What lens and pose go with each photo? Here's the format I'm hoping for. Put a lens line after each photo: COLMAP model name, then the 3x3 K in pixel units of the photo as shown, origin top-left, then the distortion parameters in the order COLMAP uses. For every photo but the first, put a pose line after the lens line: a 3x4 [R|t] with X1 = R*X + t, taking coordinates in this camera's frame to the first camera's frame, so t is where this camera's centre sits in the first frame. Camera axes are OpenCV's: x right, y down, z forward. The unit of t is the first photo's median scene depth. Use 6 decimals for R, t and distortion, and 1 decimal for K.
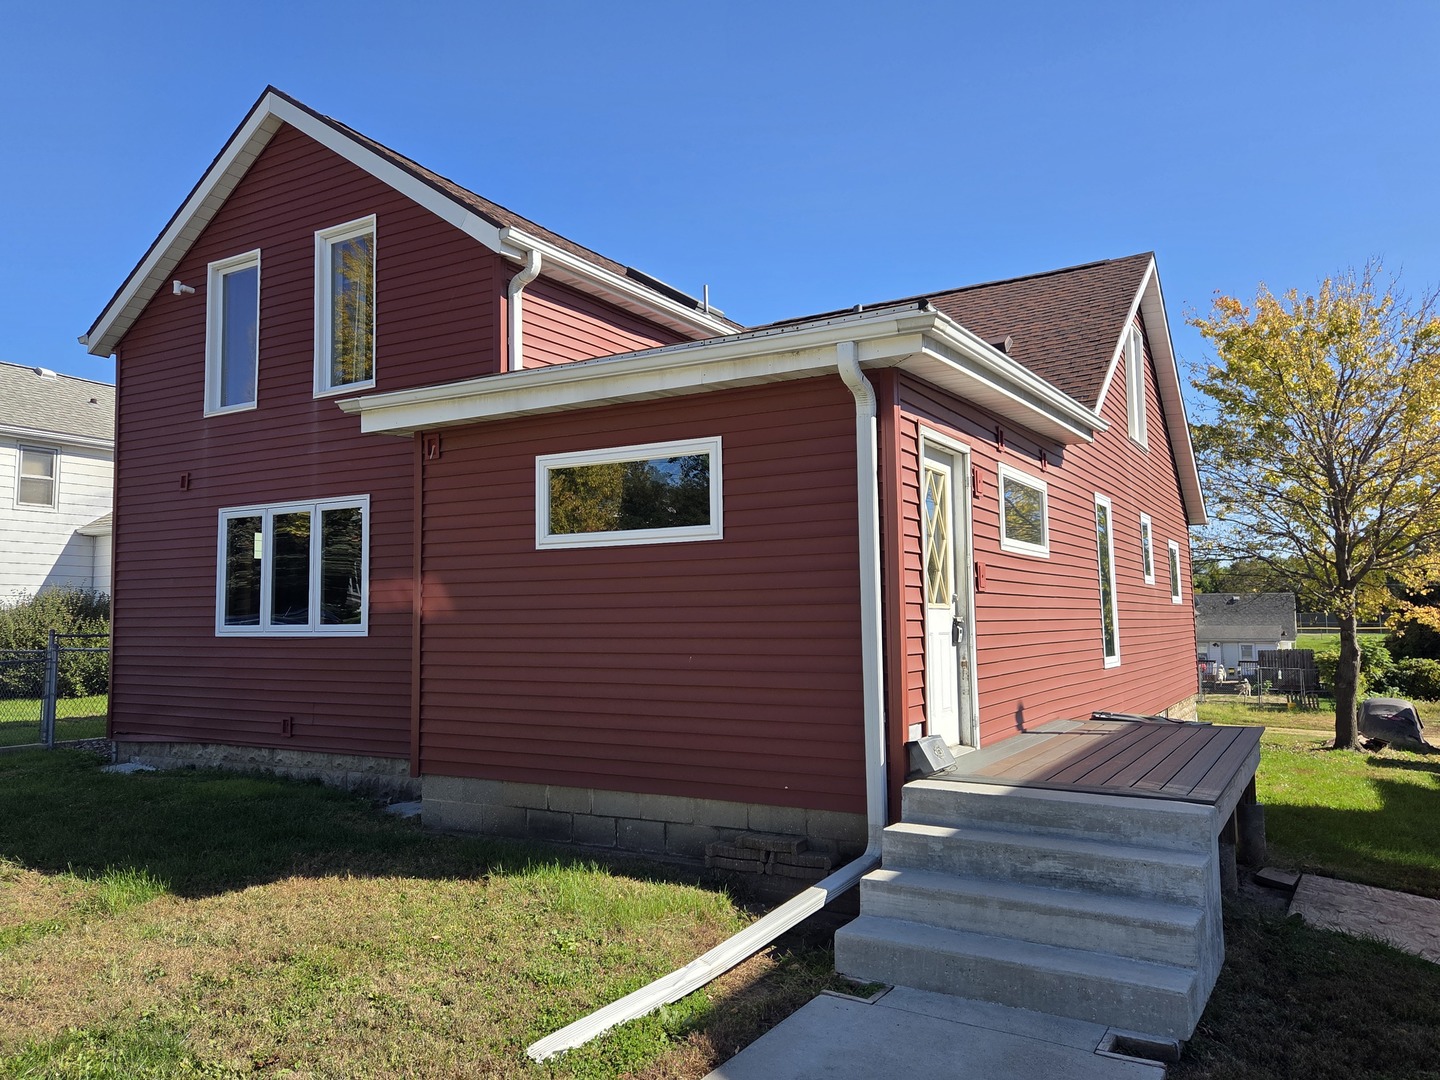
lens RADIAL K [[1030.0, 0, 720.0], [0, 1030.0, 540.0], [0, 0, 1]] dist [0.071074, -0.049868]
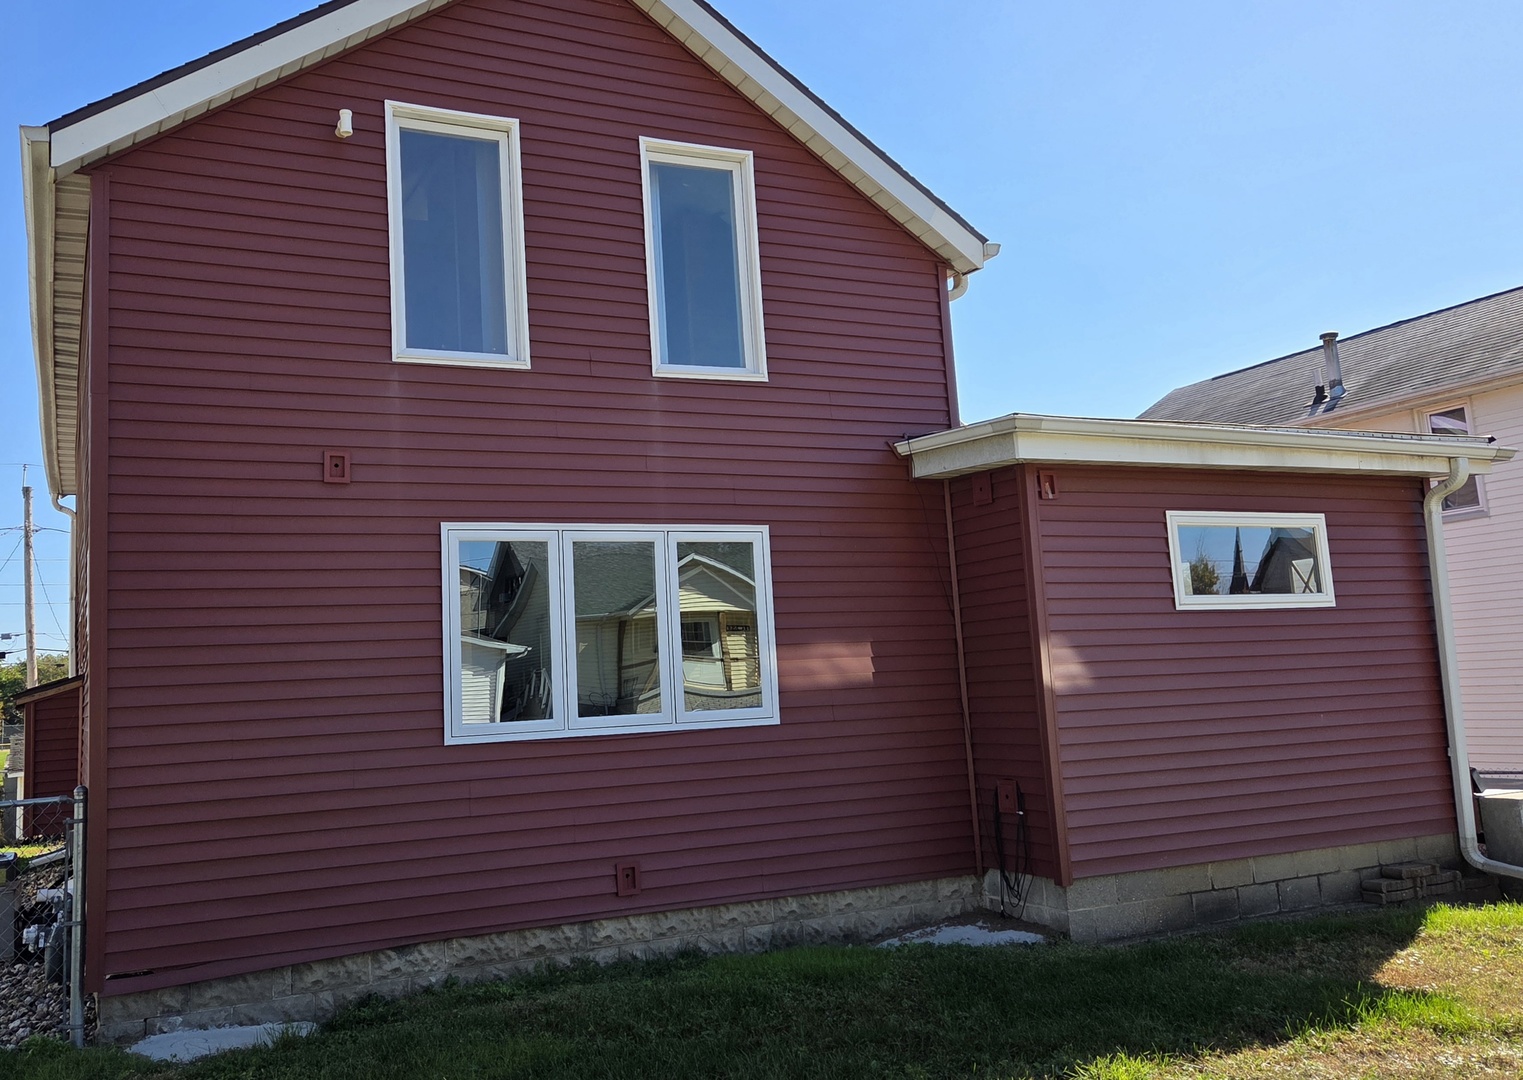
lens RADIAL K [[1274.0, 0, 652.0], [0, 1274.0, 509.9], [0, 0, 1]] dist [0.089525, -0.079429]
pose [[0.580198, 0.097979, 0.808561, -1.420627], [-0.017337, 0.993999, -0.108009, 0.054201], [-0.814291, 0.048648, 0.578415, 0.707702]]
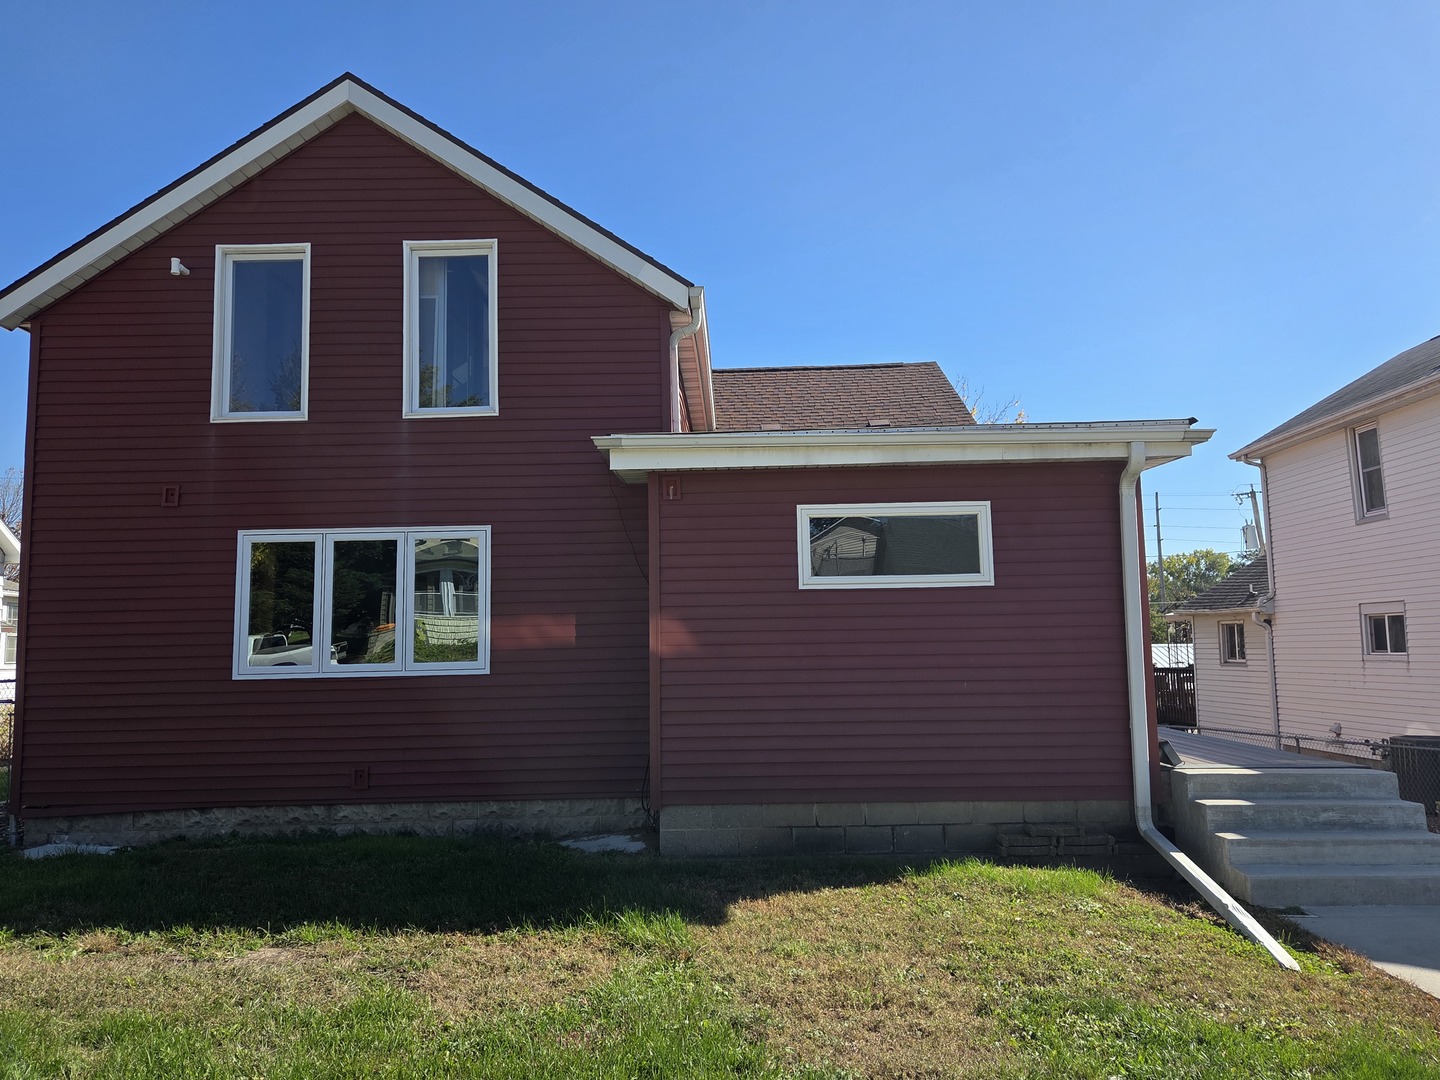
lens RADIAL K [[1030.0, 0, 720.0], [0, 1030.0, 540.0], [0, 0, 1]] dist [0.071074, -0.049868]
pose [[0.869602, 0.046931, 0.491518, -0.800642], [-0.027133, 0.998510, -0.047335, 0.011023], [-0.493008, 0.027826, 0.869580, 0.081609]]
